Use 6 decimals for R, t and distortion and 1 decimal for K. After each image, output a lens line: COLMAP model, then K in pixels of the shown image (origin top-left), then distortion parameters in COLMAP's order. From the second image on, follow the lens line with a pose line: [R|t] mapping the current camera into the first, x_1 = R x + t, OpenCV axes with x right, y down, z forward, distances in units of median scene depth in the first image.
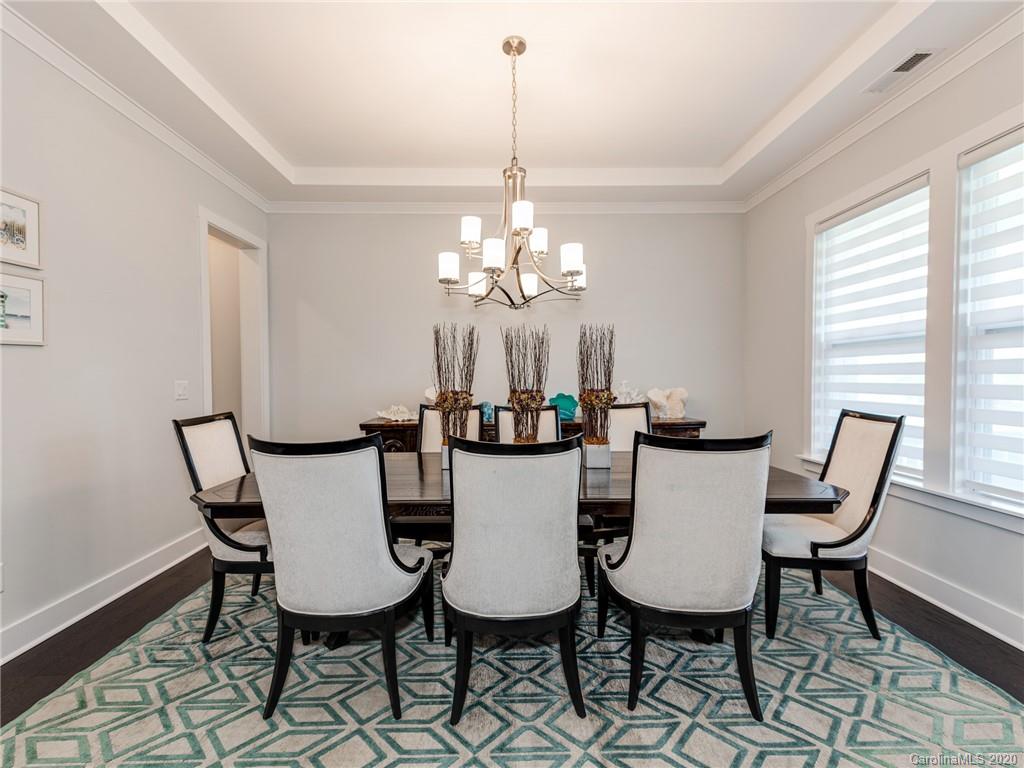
lens RADIAL K [[484.3, 0, 552.8], [0, 484.3, 396.4], [0, 0, 1]] dist [0.012463, -0.002049]
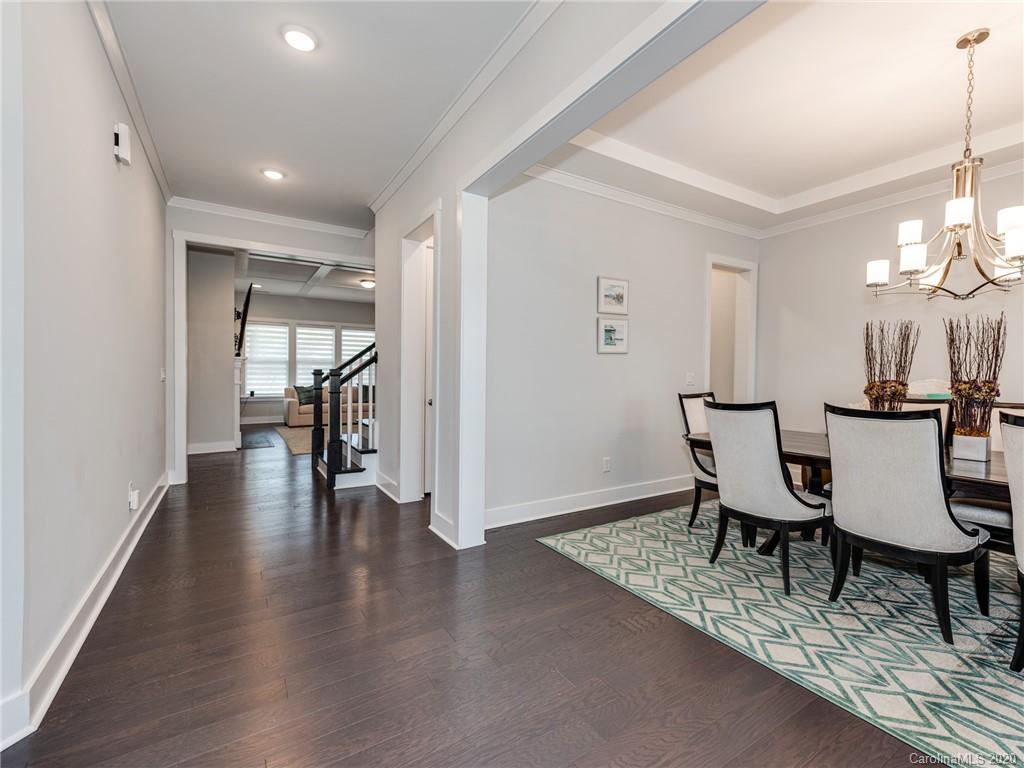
lens RADIAL K [[484.3, 0, 503.5], [0, 484.3, 381.9], [0, 0, 1]] dist [0.012463, -0.002049]
pose [[0.492085, 0.014699, -0.870423, 0.432635], [-0.035049, 0.999381, -0.002938, 0.033645], [0.869841, 0.031953, 0.492296, -0.408153]]
